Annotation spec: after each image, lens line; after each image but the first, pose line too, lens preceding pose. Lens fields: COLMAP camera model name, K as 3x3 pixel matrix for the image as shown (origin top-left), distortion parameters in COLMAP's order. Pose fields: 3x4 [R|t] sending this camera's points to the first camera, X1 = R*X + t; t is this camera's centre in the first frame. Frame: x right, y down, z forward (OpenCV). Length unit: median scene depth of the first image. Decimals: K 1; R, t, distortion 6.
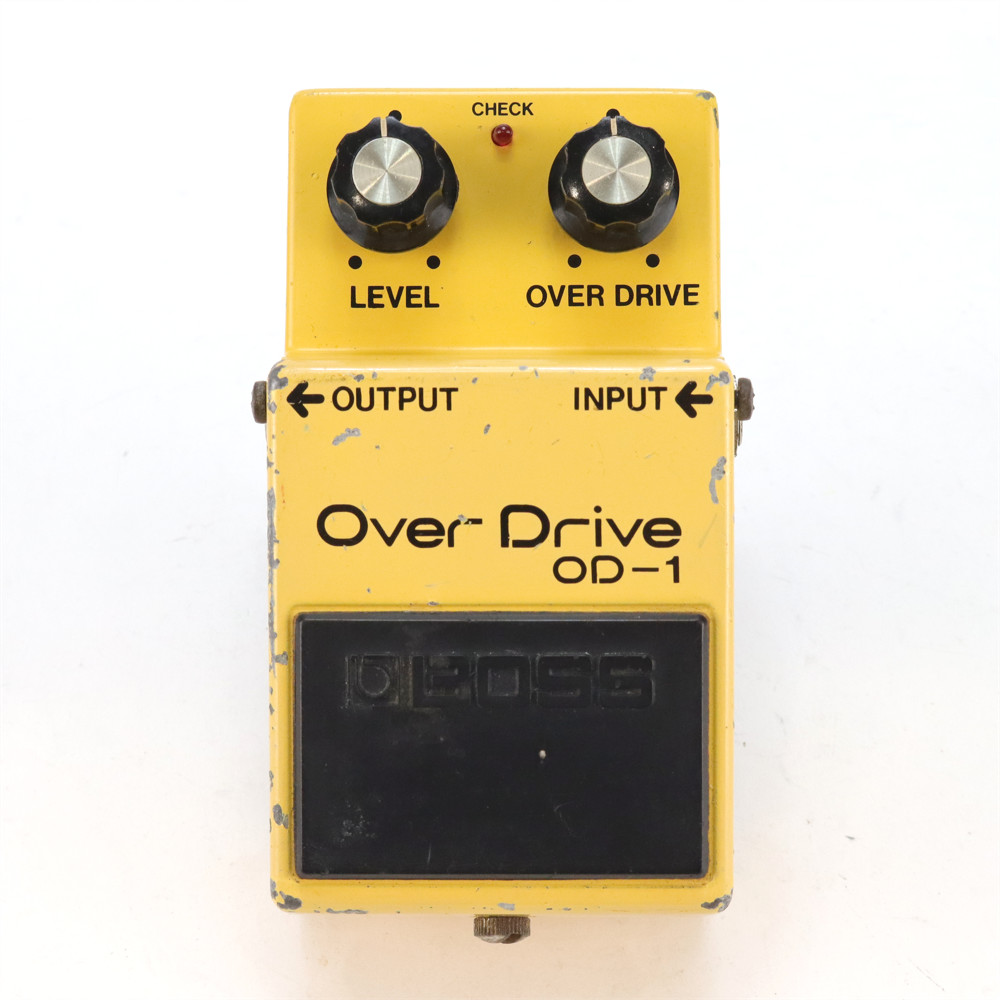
lens RADIAL K [[1993.5, 0, 500.0], [0, 1993.5, 500.0], [0, 0, 1]] dist [0.019237, 0.022212]
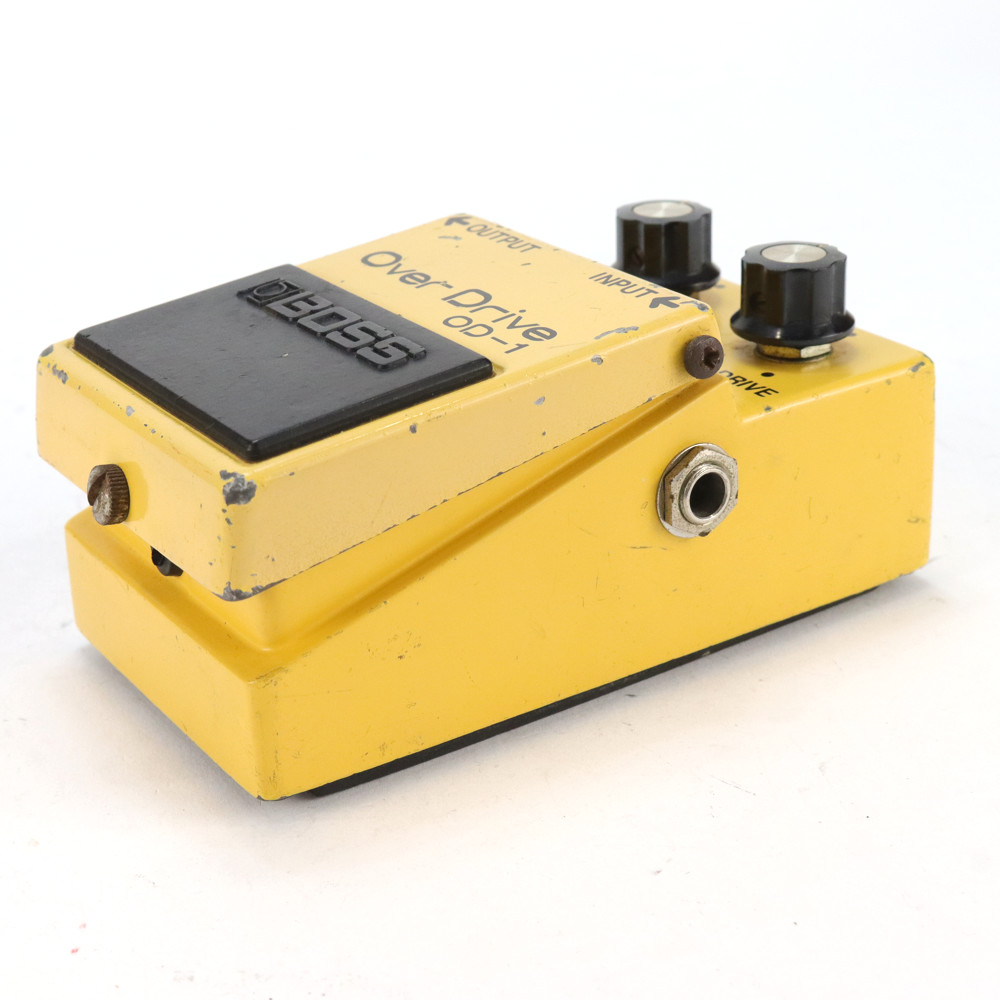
lens RADIAL K [[1993.5, 0, 500.0], [0, 1993.5, 500.0], [0, 0, 1]] dist [0.019237, 0.022212]
pose [[0.553007, 0.321228, -0.768763, 0.856329], [-0.827897, 0.315568, -0.463685, 0.516615], [0.093648, 0.892877, 0.440455, 0.636502]]
